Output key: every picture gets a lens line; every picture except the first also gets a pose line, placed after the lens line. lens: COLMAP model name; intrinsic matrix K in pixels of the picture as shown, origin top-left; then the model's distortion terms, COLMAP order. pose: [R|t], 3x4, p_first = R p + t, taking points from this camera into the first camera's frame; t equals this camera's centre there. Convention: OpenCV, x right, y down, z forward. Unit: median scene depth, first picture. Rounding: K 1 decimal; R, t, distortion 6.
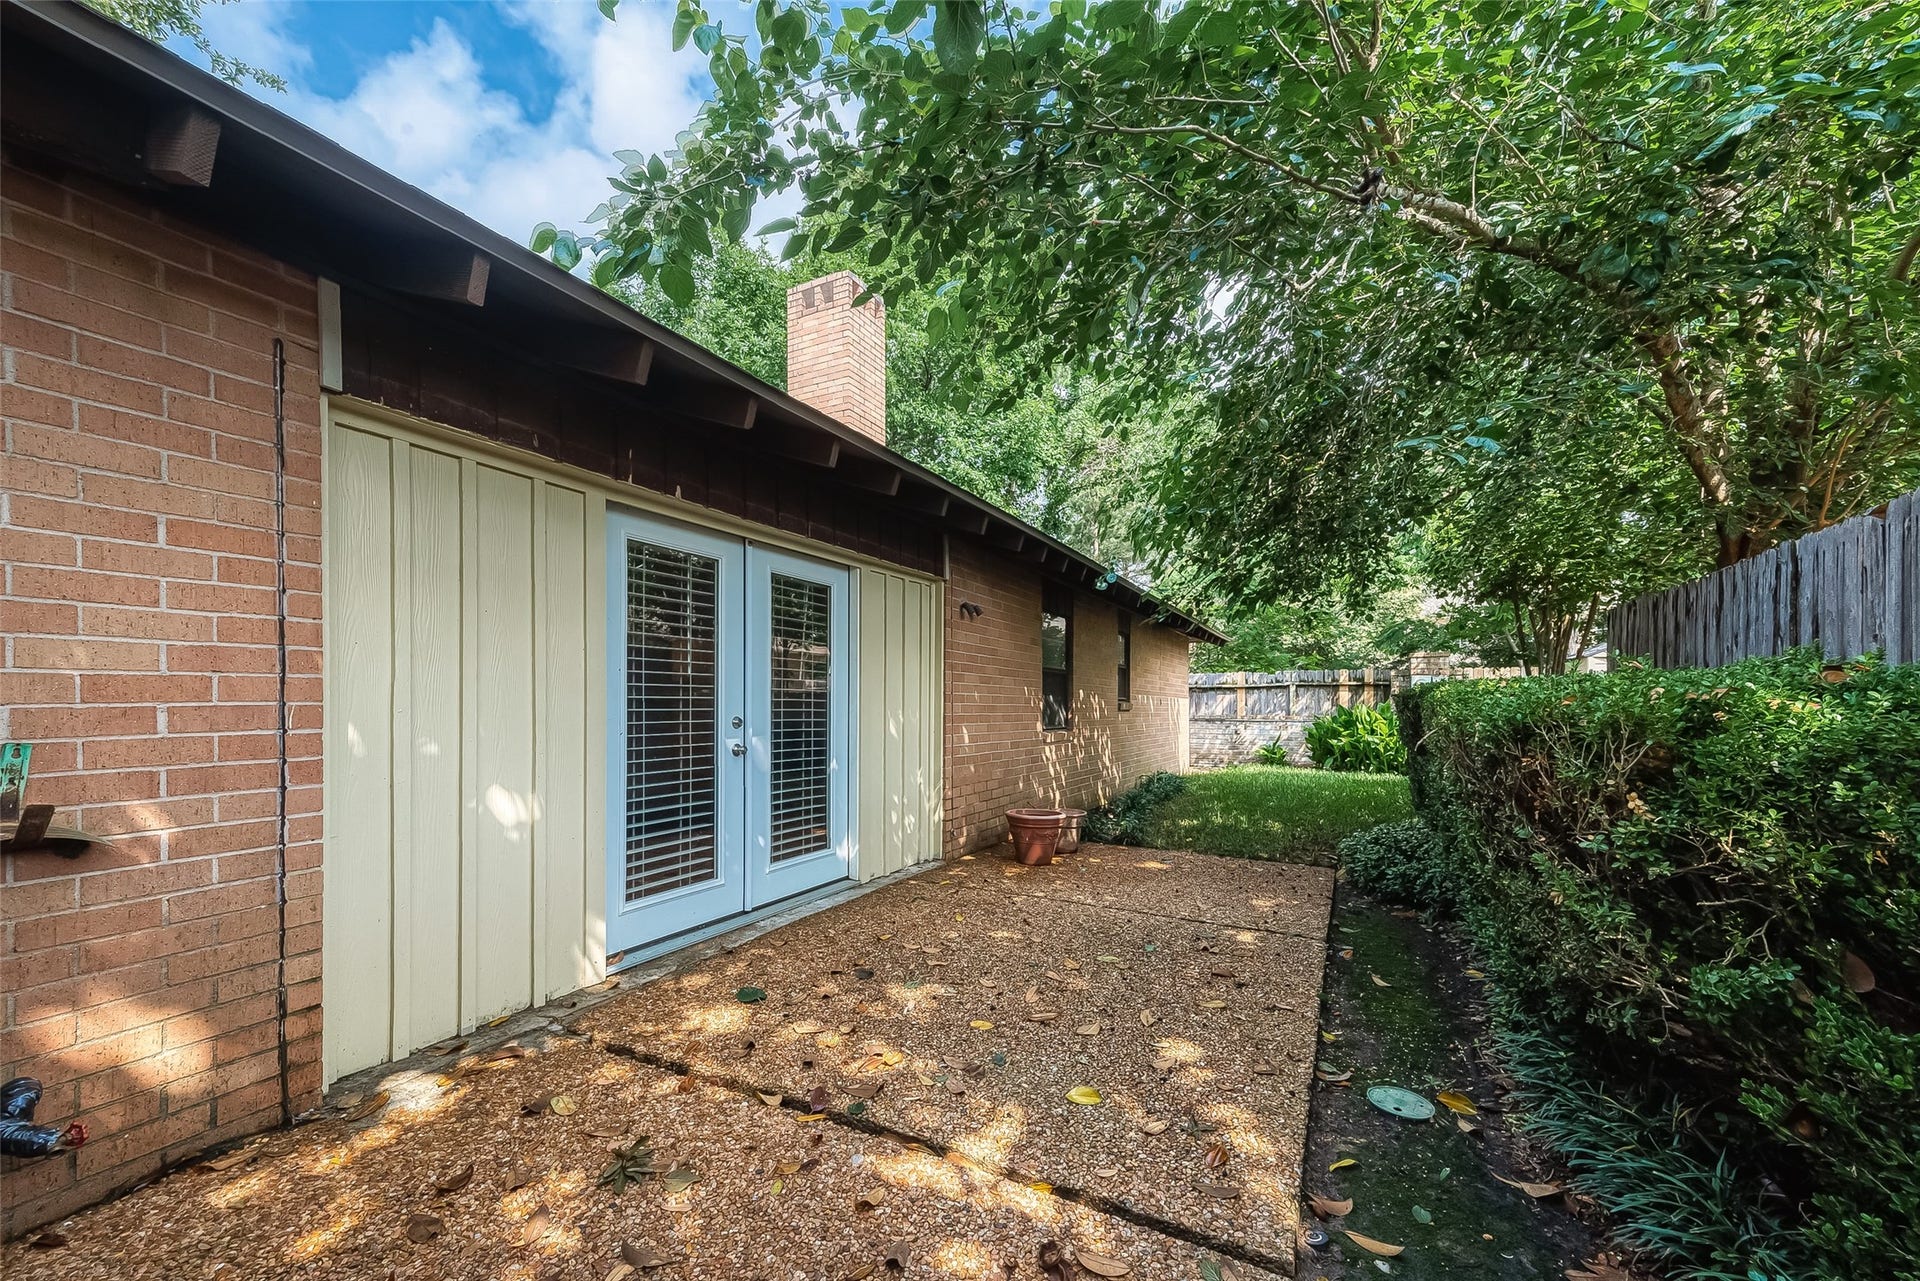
lens RADIAL K [[759.7, 0, 964.2], [0, 759.7, 704.6], [0, 0, 1]] dist [0.028540, 0.000018]
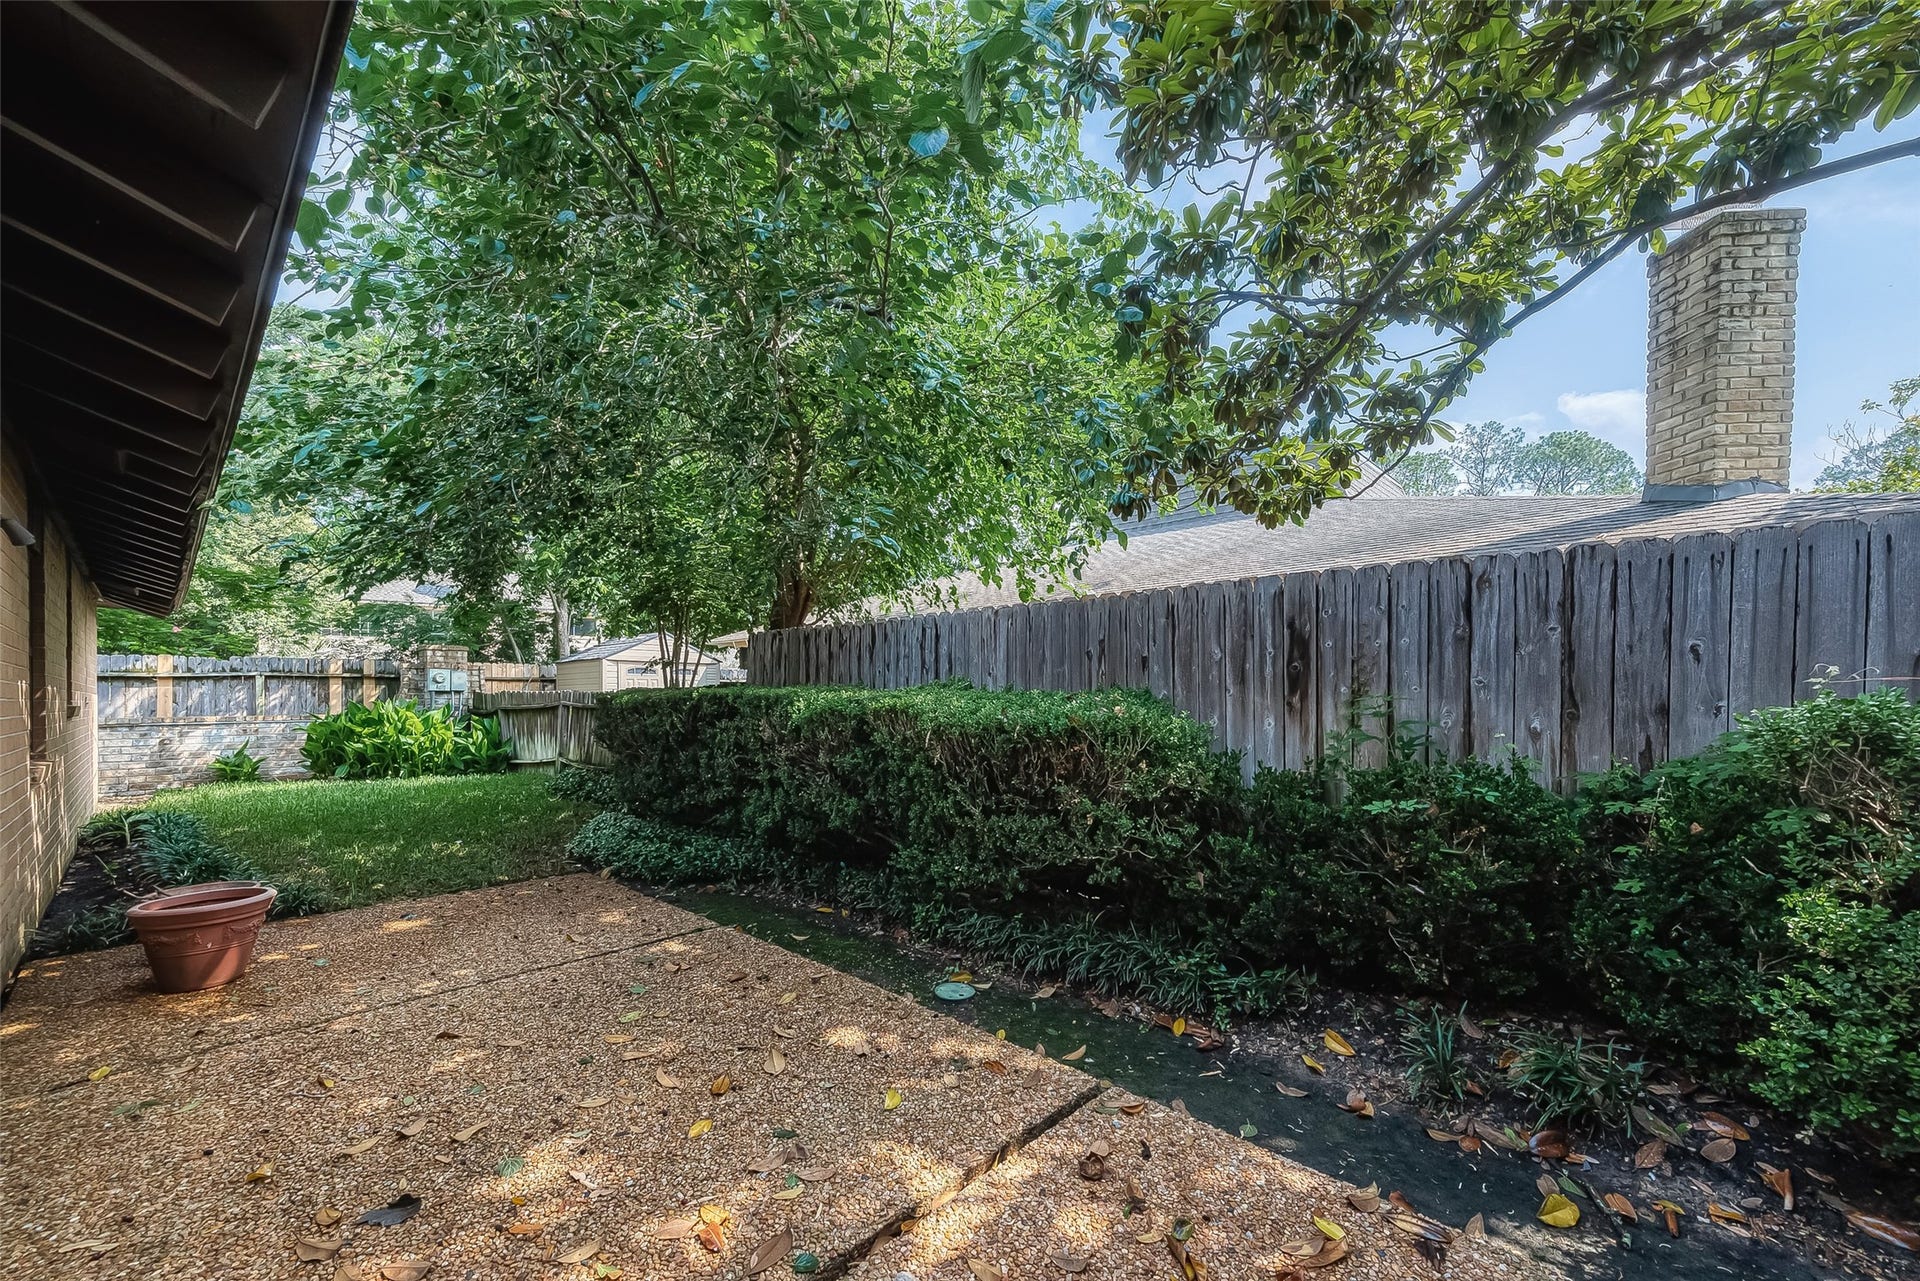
lens RADIAL K [[759.7, 0, 964.2], [0, 759.7, 704.6], [0, 0, 1]] dist [0.028540, 0.000018]
pose [[0.252707, -0.016404, 0.967404, -0.475170], [0.002079, 0.999863, 0.016411, -0.025472], [-0.967541, -0.002136, 0.252707, 0.371107]]
